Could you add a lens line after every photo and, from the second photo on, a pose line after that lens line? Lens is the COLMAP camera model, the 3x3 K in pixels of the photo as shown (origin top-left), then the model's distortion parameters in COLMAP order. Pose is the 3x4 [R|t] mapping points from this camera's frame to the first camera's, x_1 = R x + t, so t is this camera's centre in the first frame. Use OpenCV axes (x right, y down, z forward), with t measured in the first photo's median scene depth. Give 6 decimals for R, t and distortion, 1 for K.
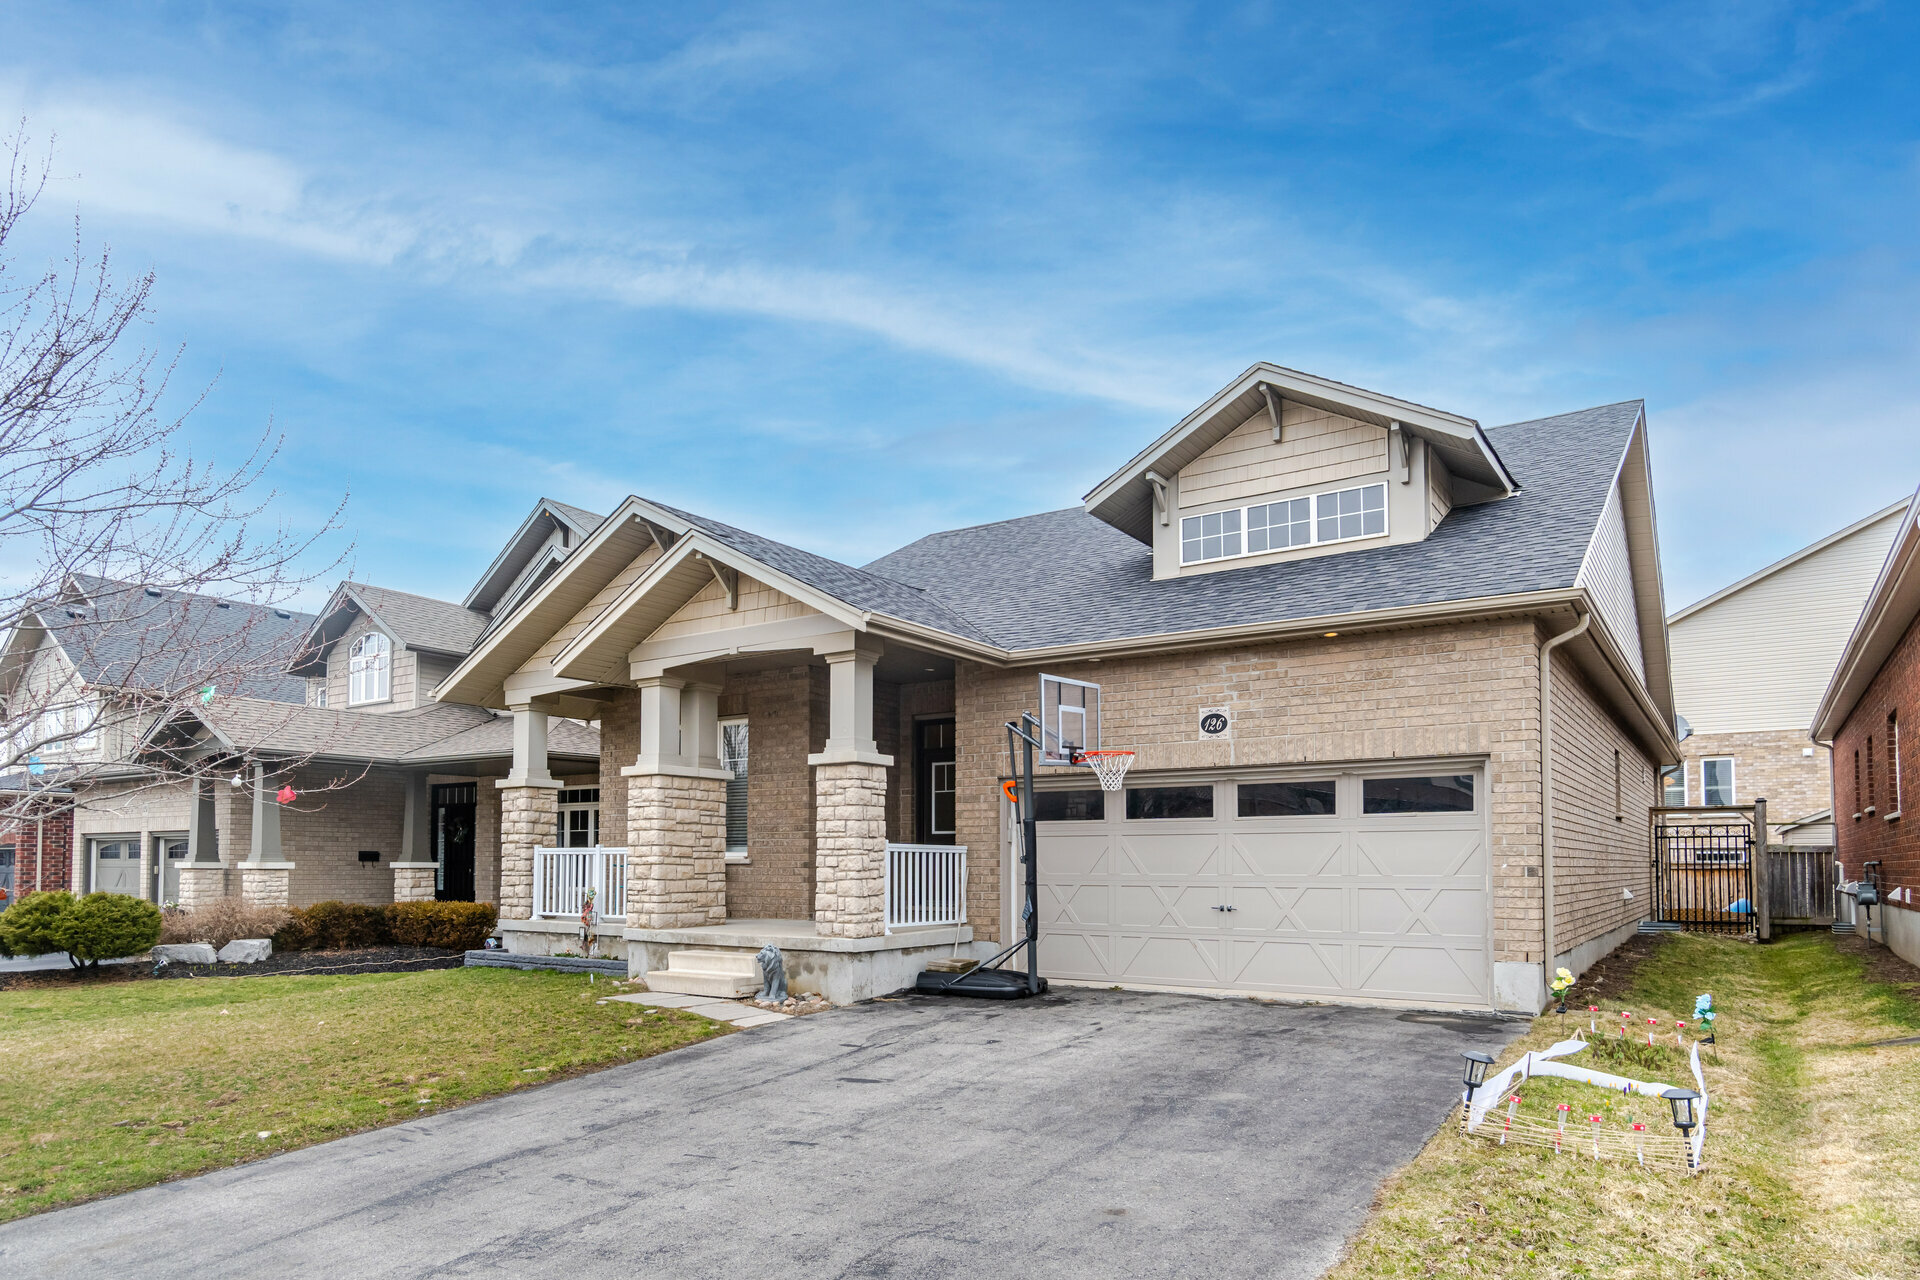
lens RADIAL K [[1162.7, 0, 957.9], [0, 1162.7, 683.0], [0, 0, 1]] dist [0.000000, 0.000289]
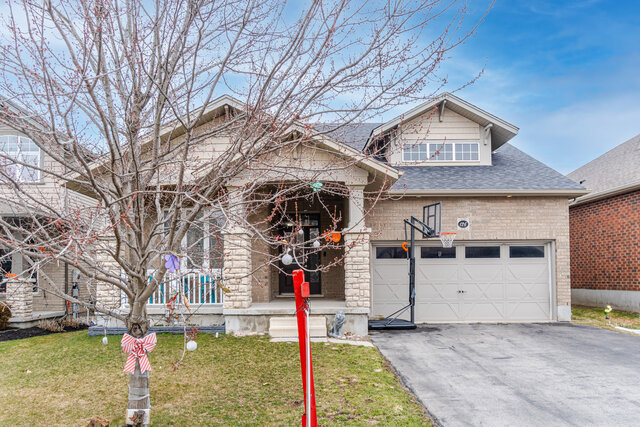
lens RADIAL K [[496.5, 0, 320.0], [0, 496.5, 213.5], [0, 0, 1]] dist [-0.001990, -0.001940]
pose [[0.819925, 0.067713, 0.568453, -0.720075], [-0.079512, 0.996826, -0.004053, 0.041510], [-0.566923, -0.041875, 0.822706, 0.233337]]
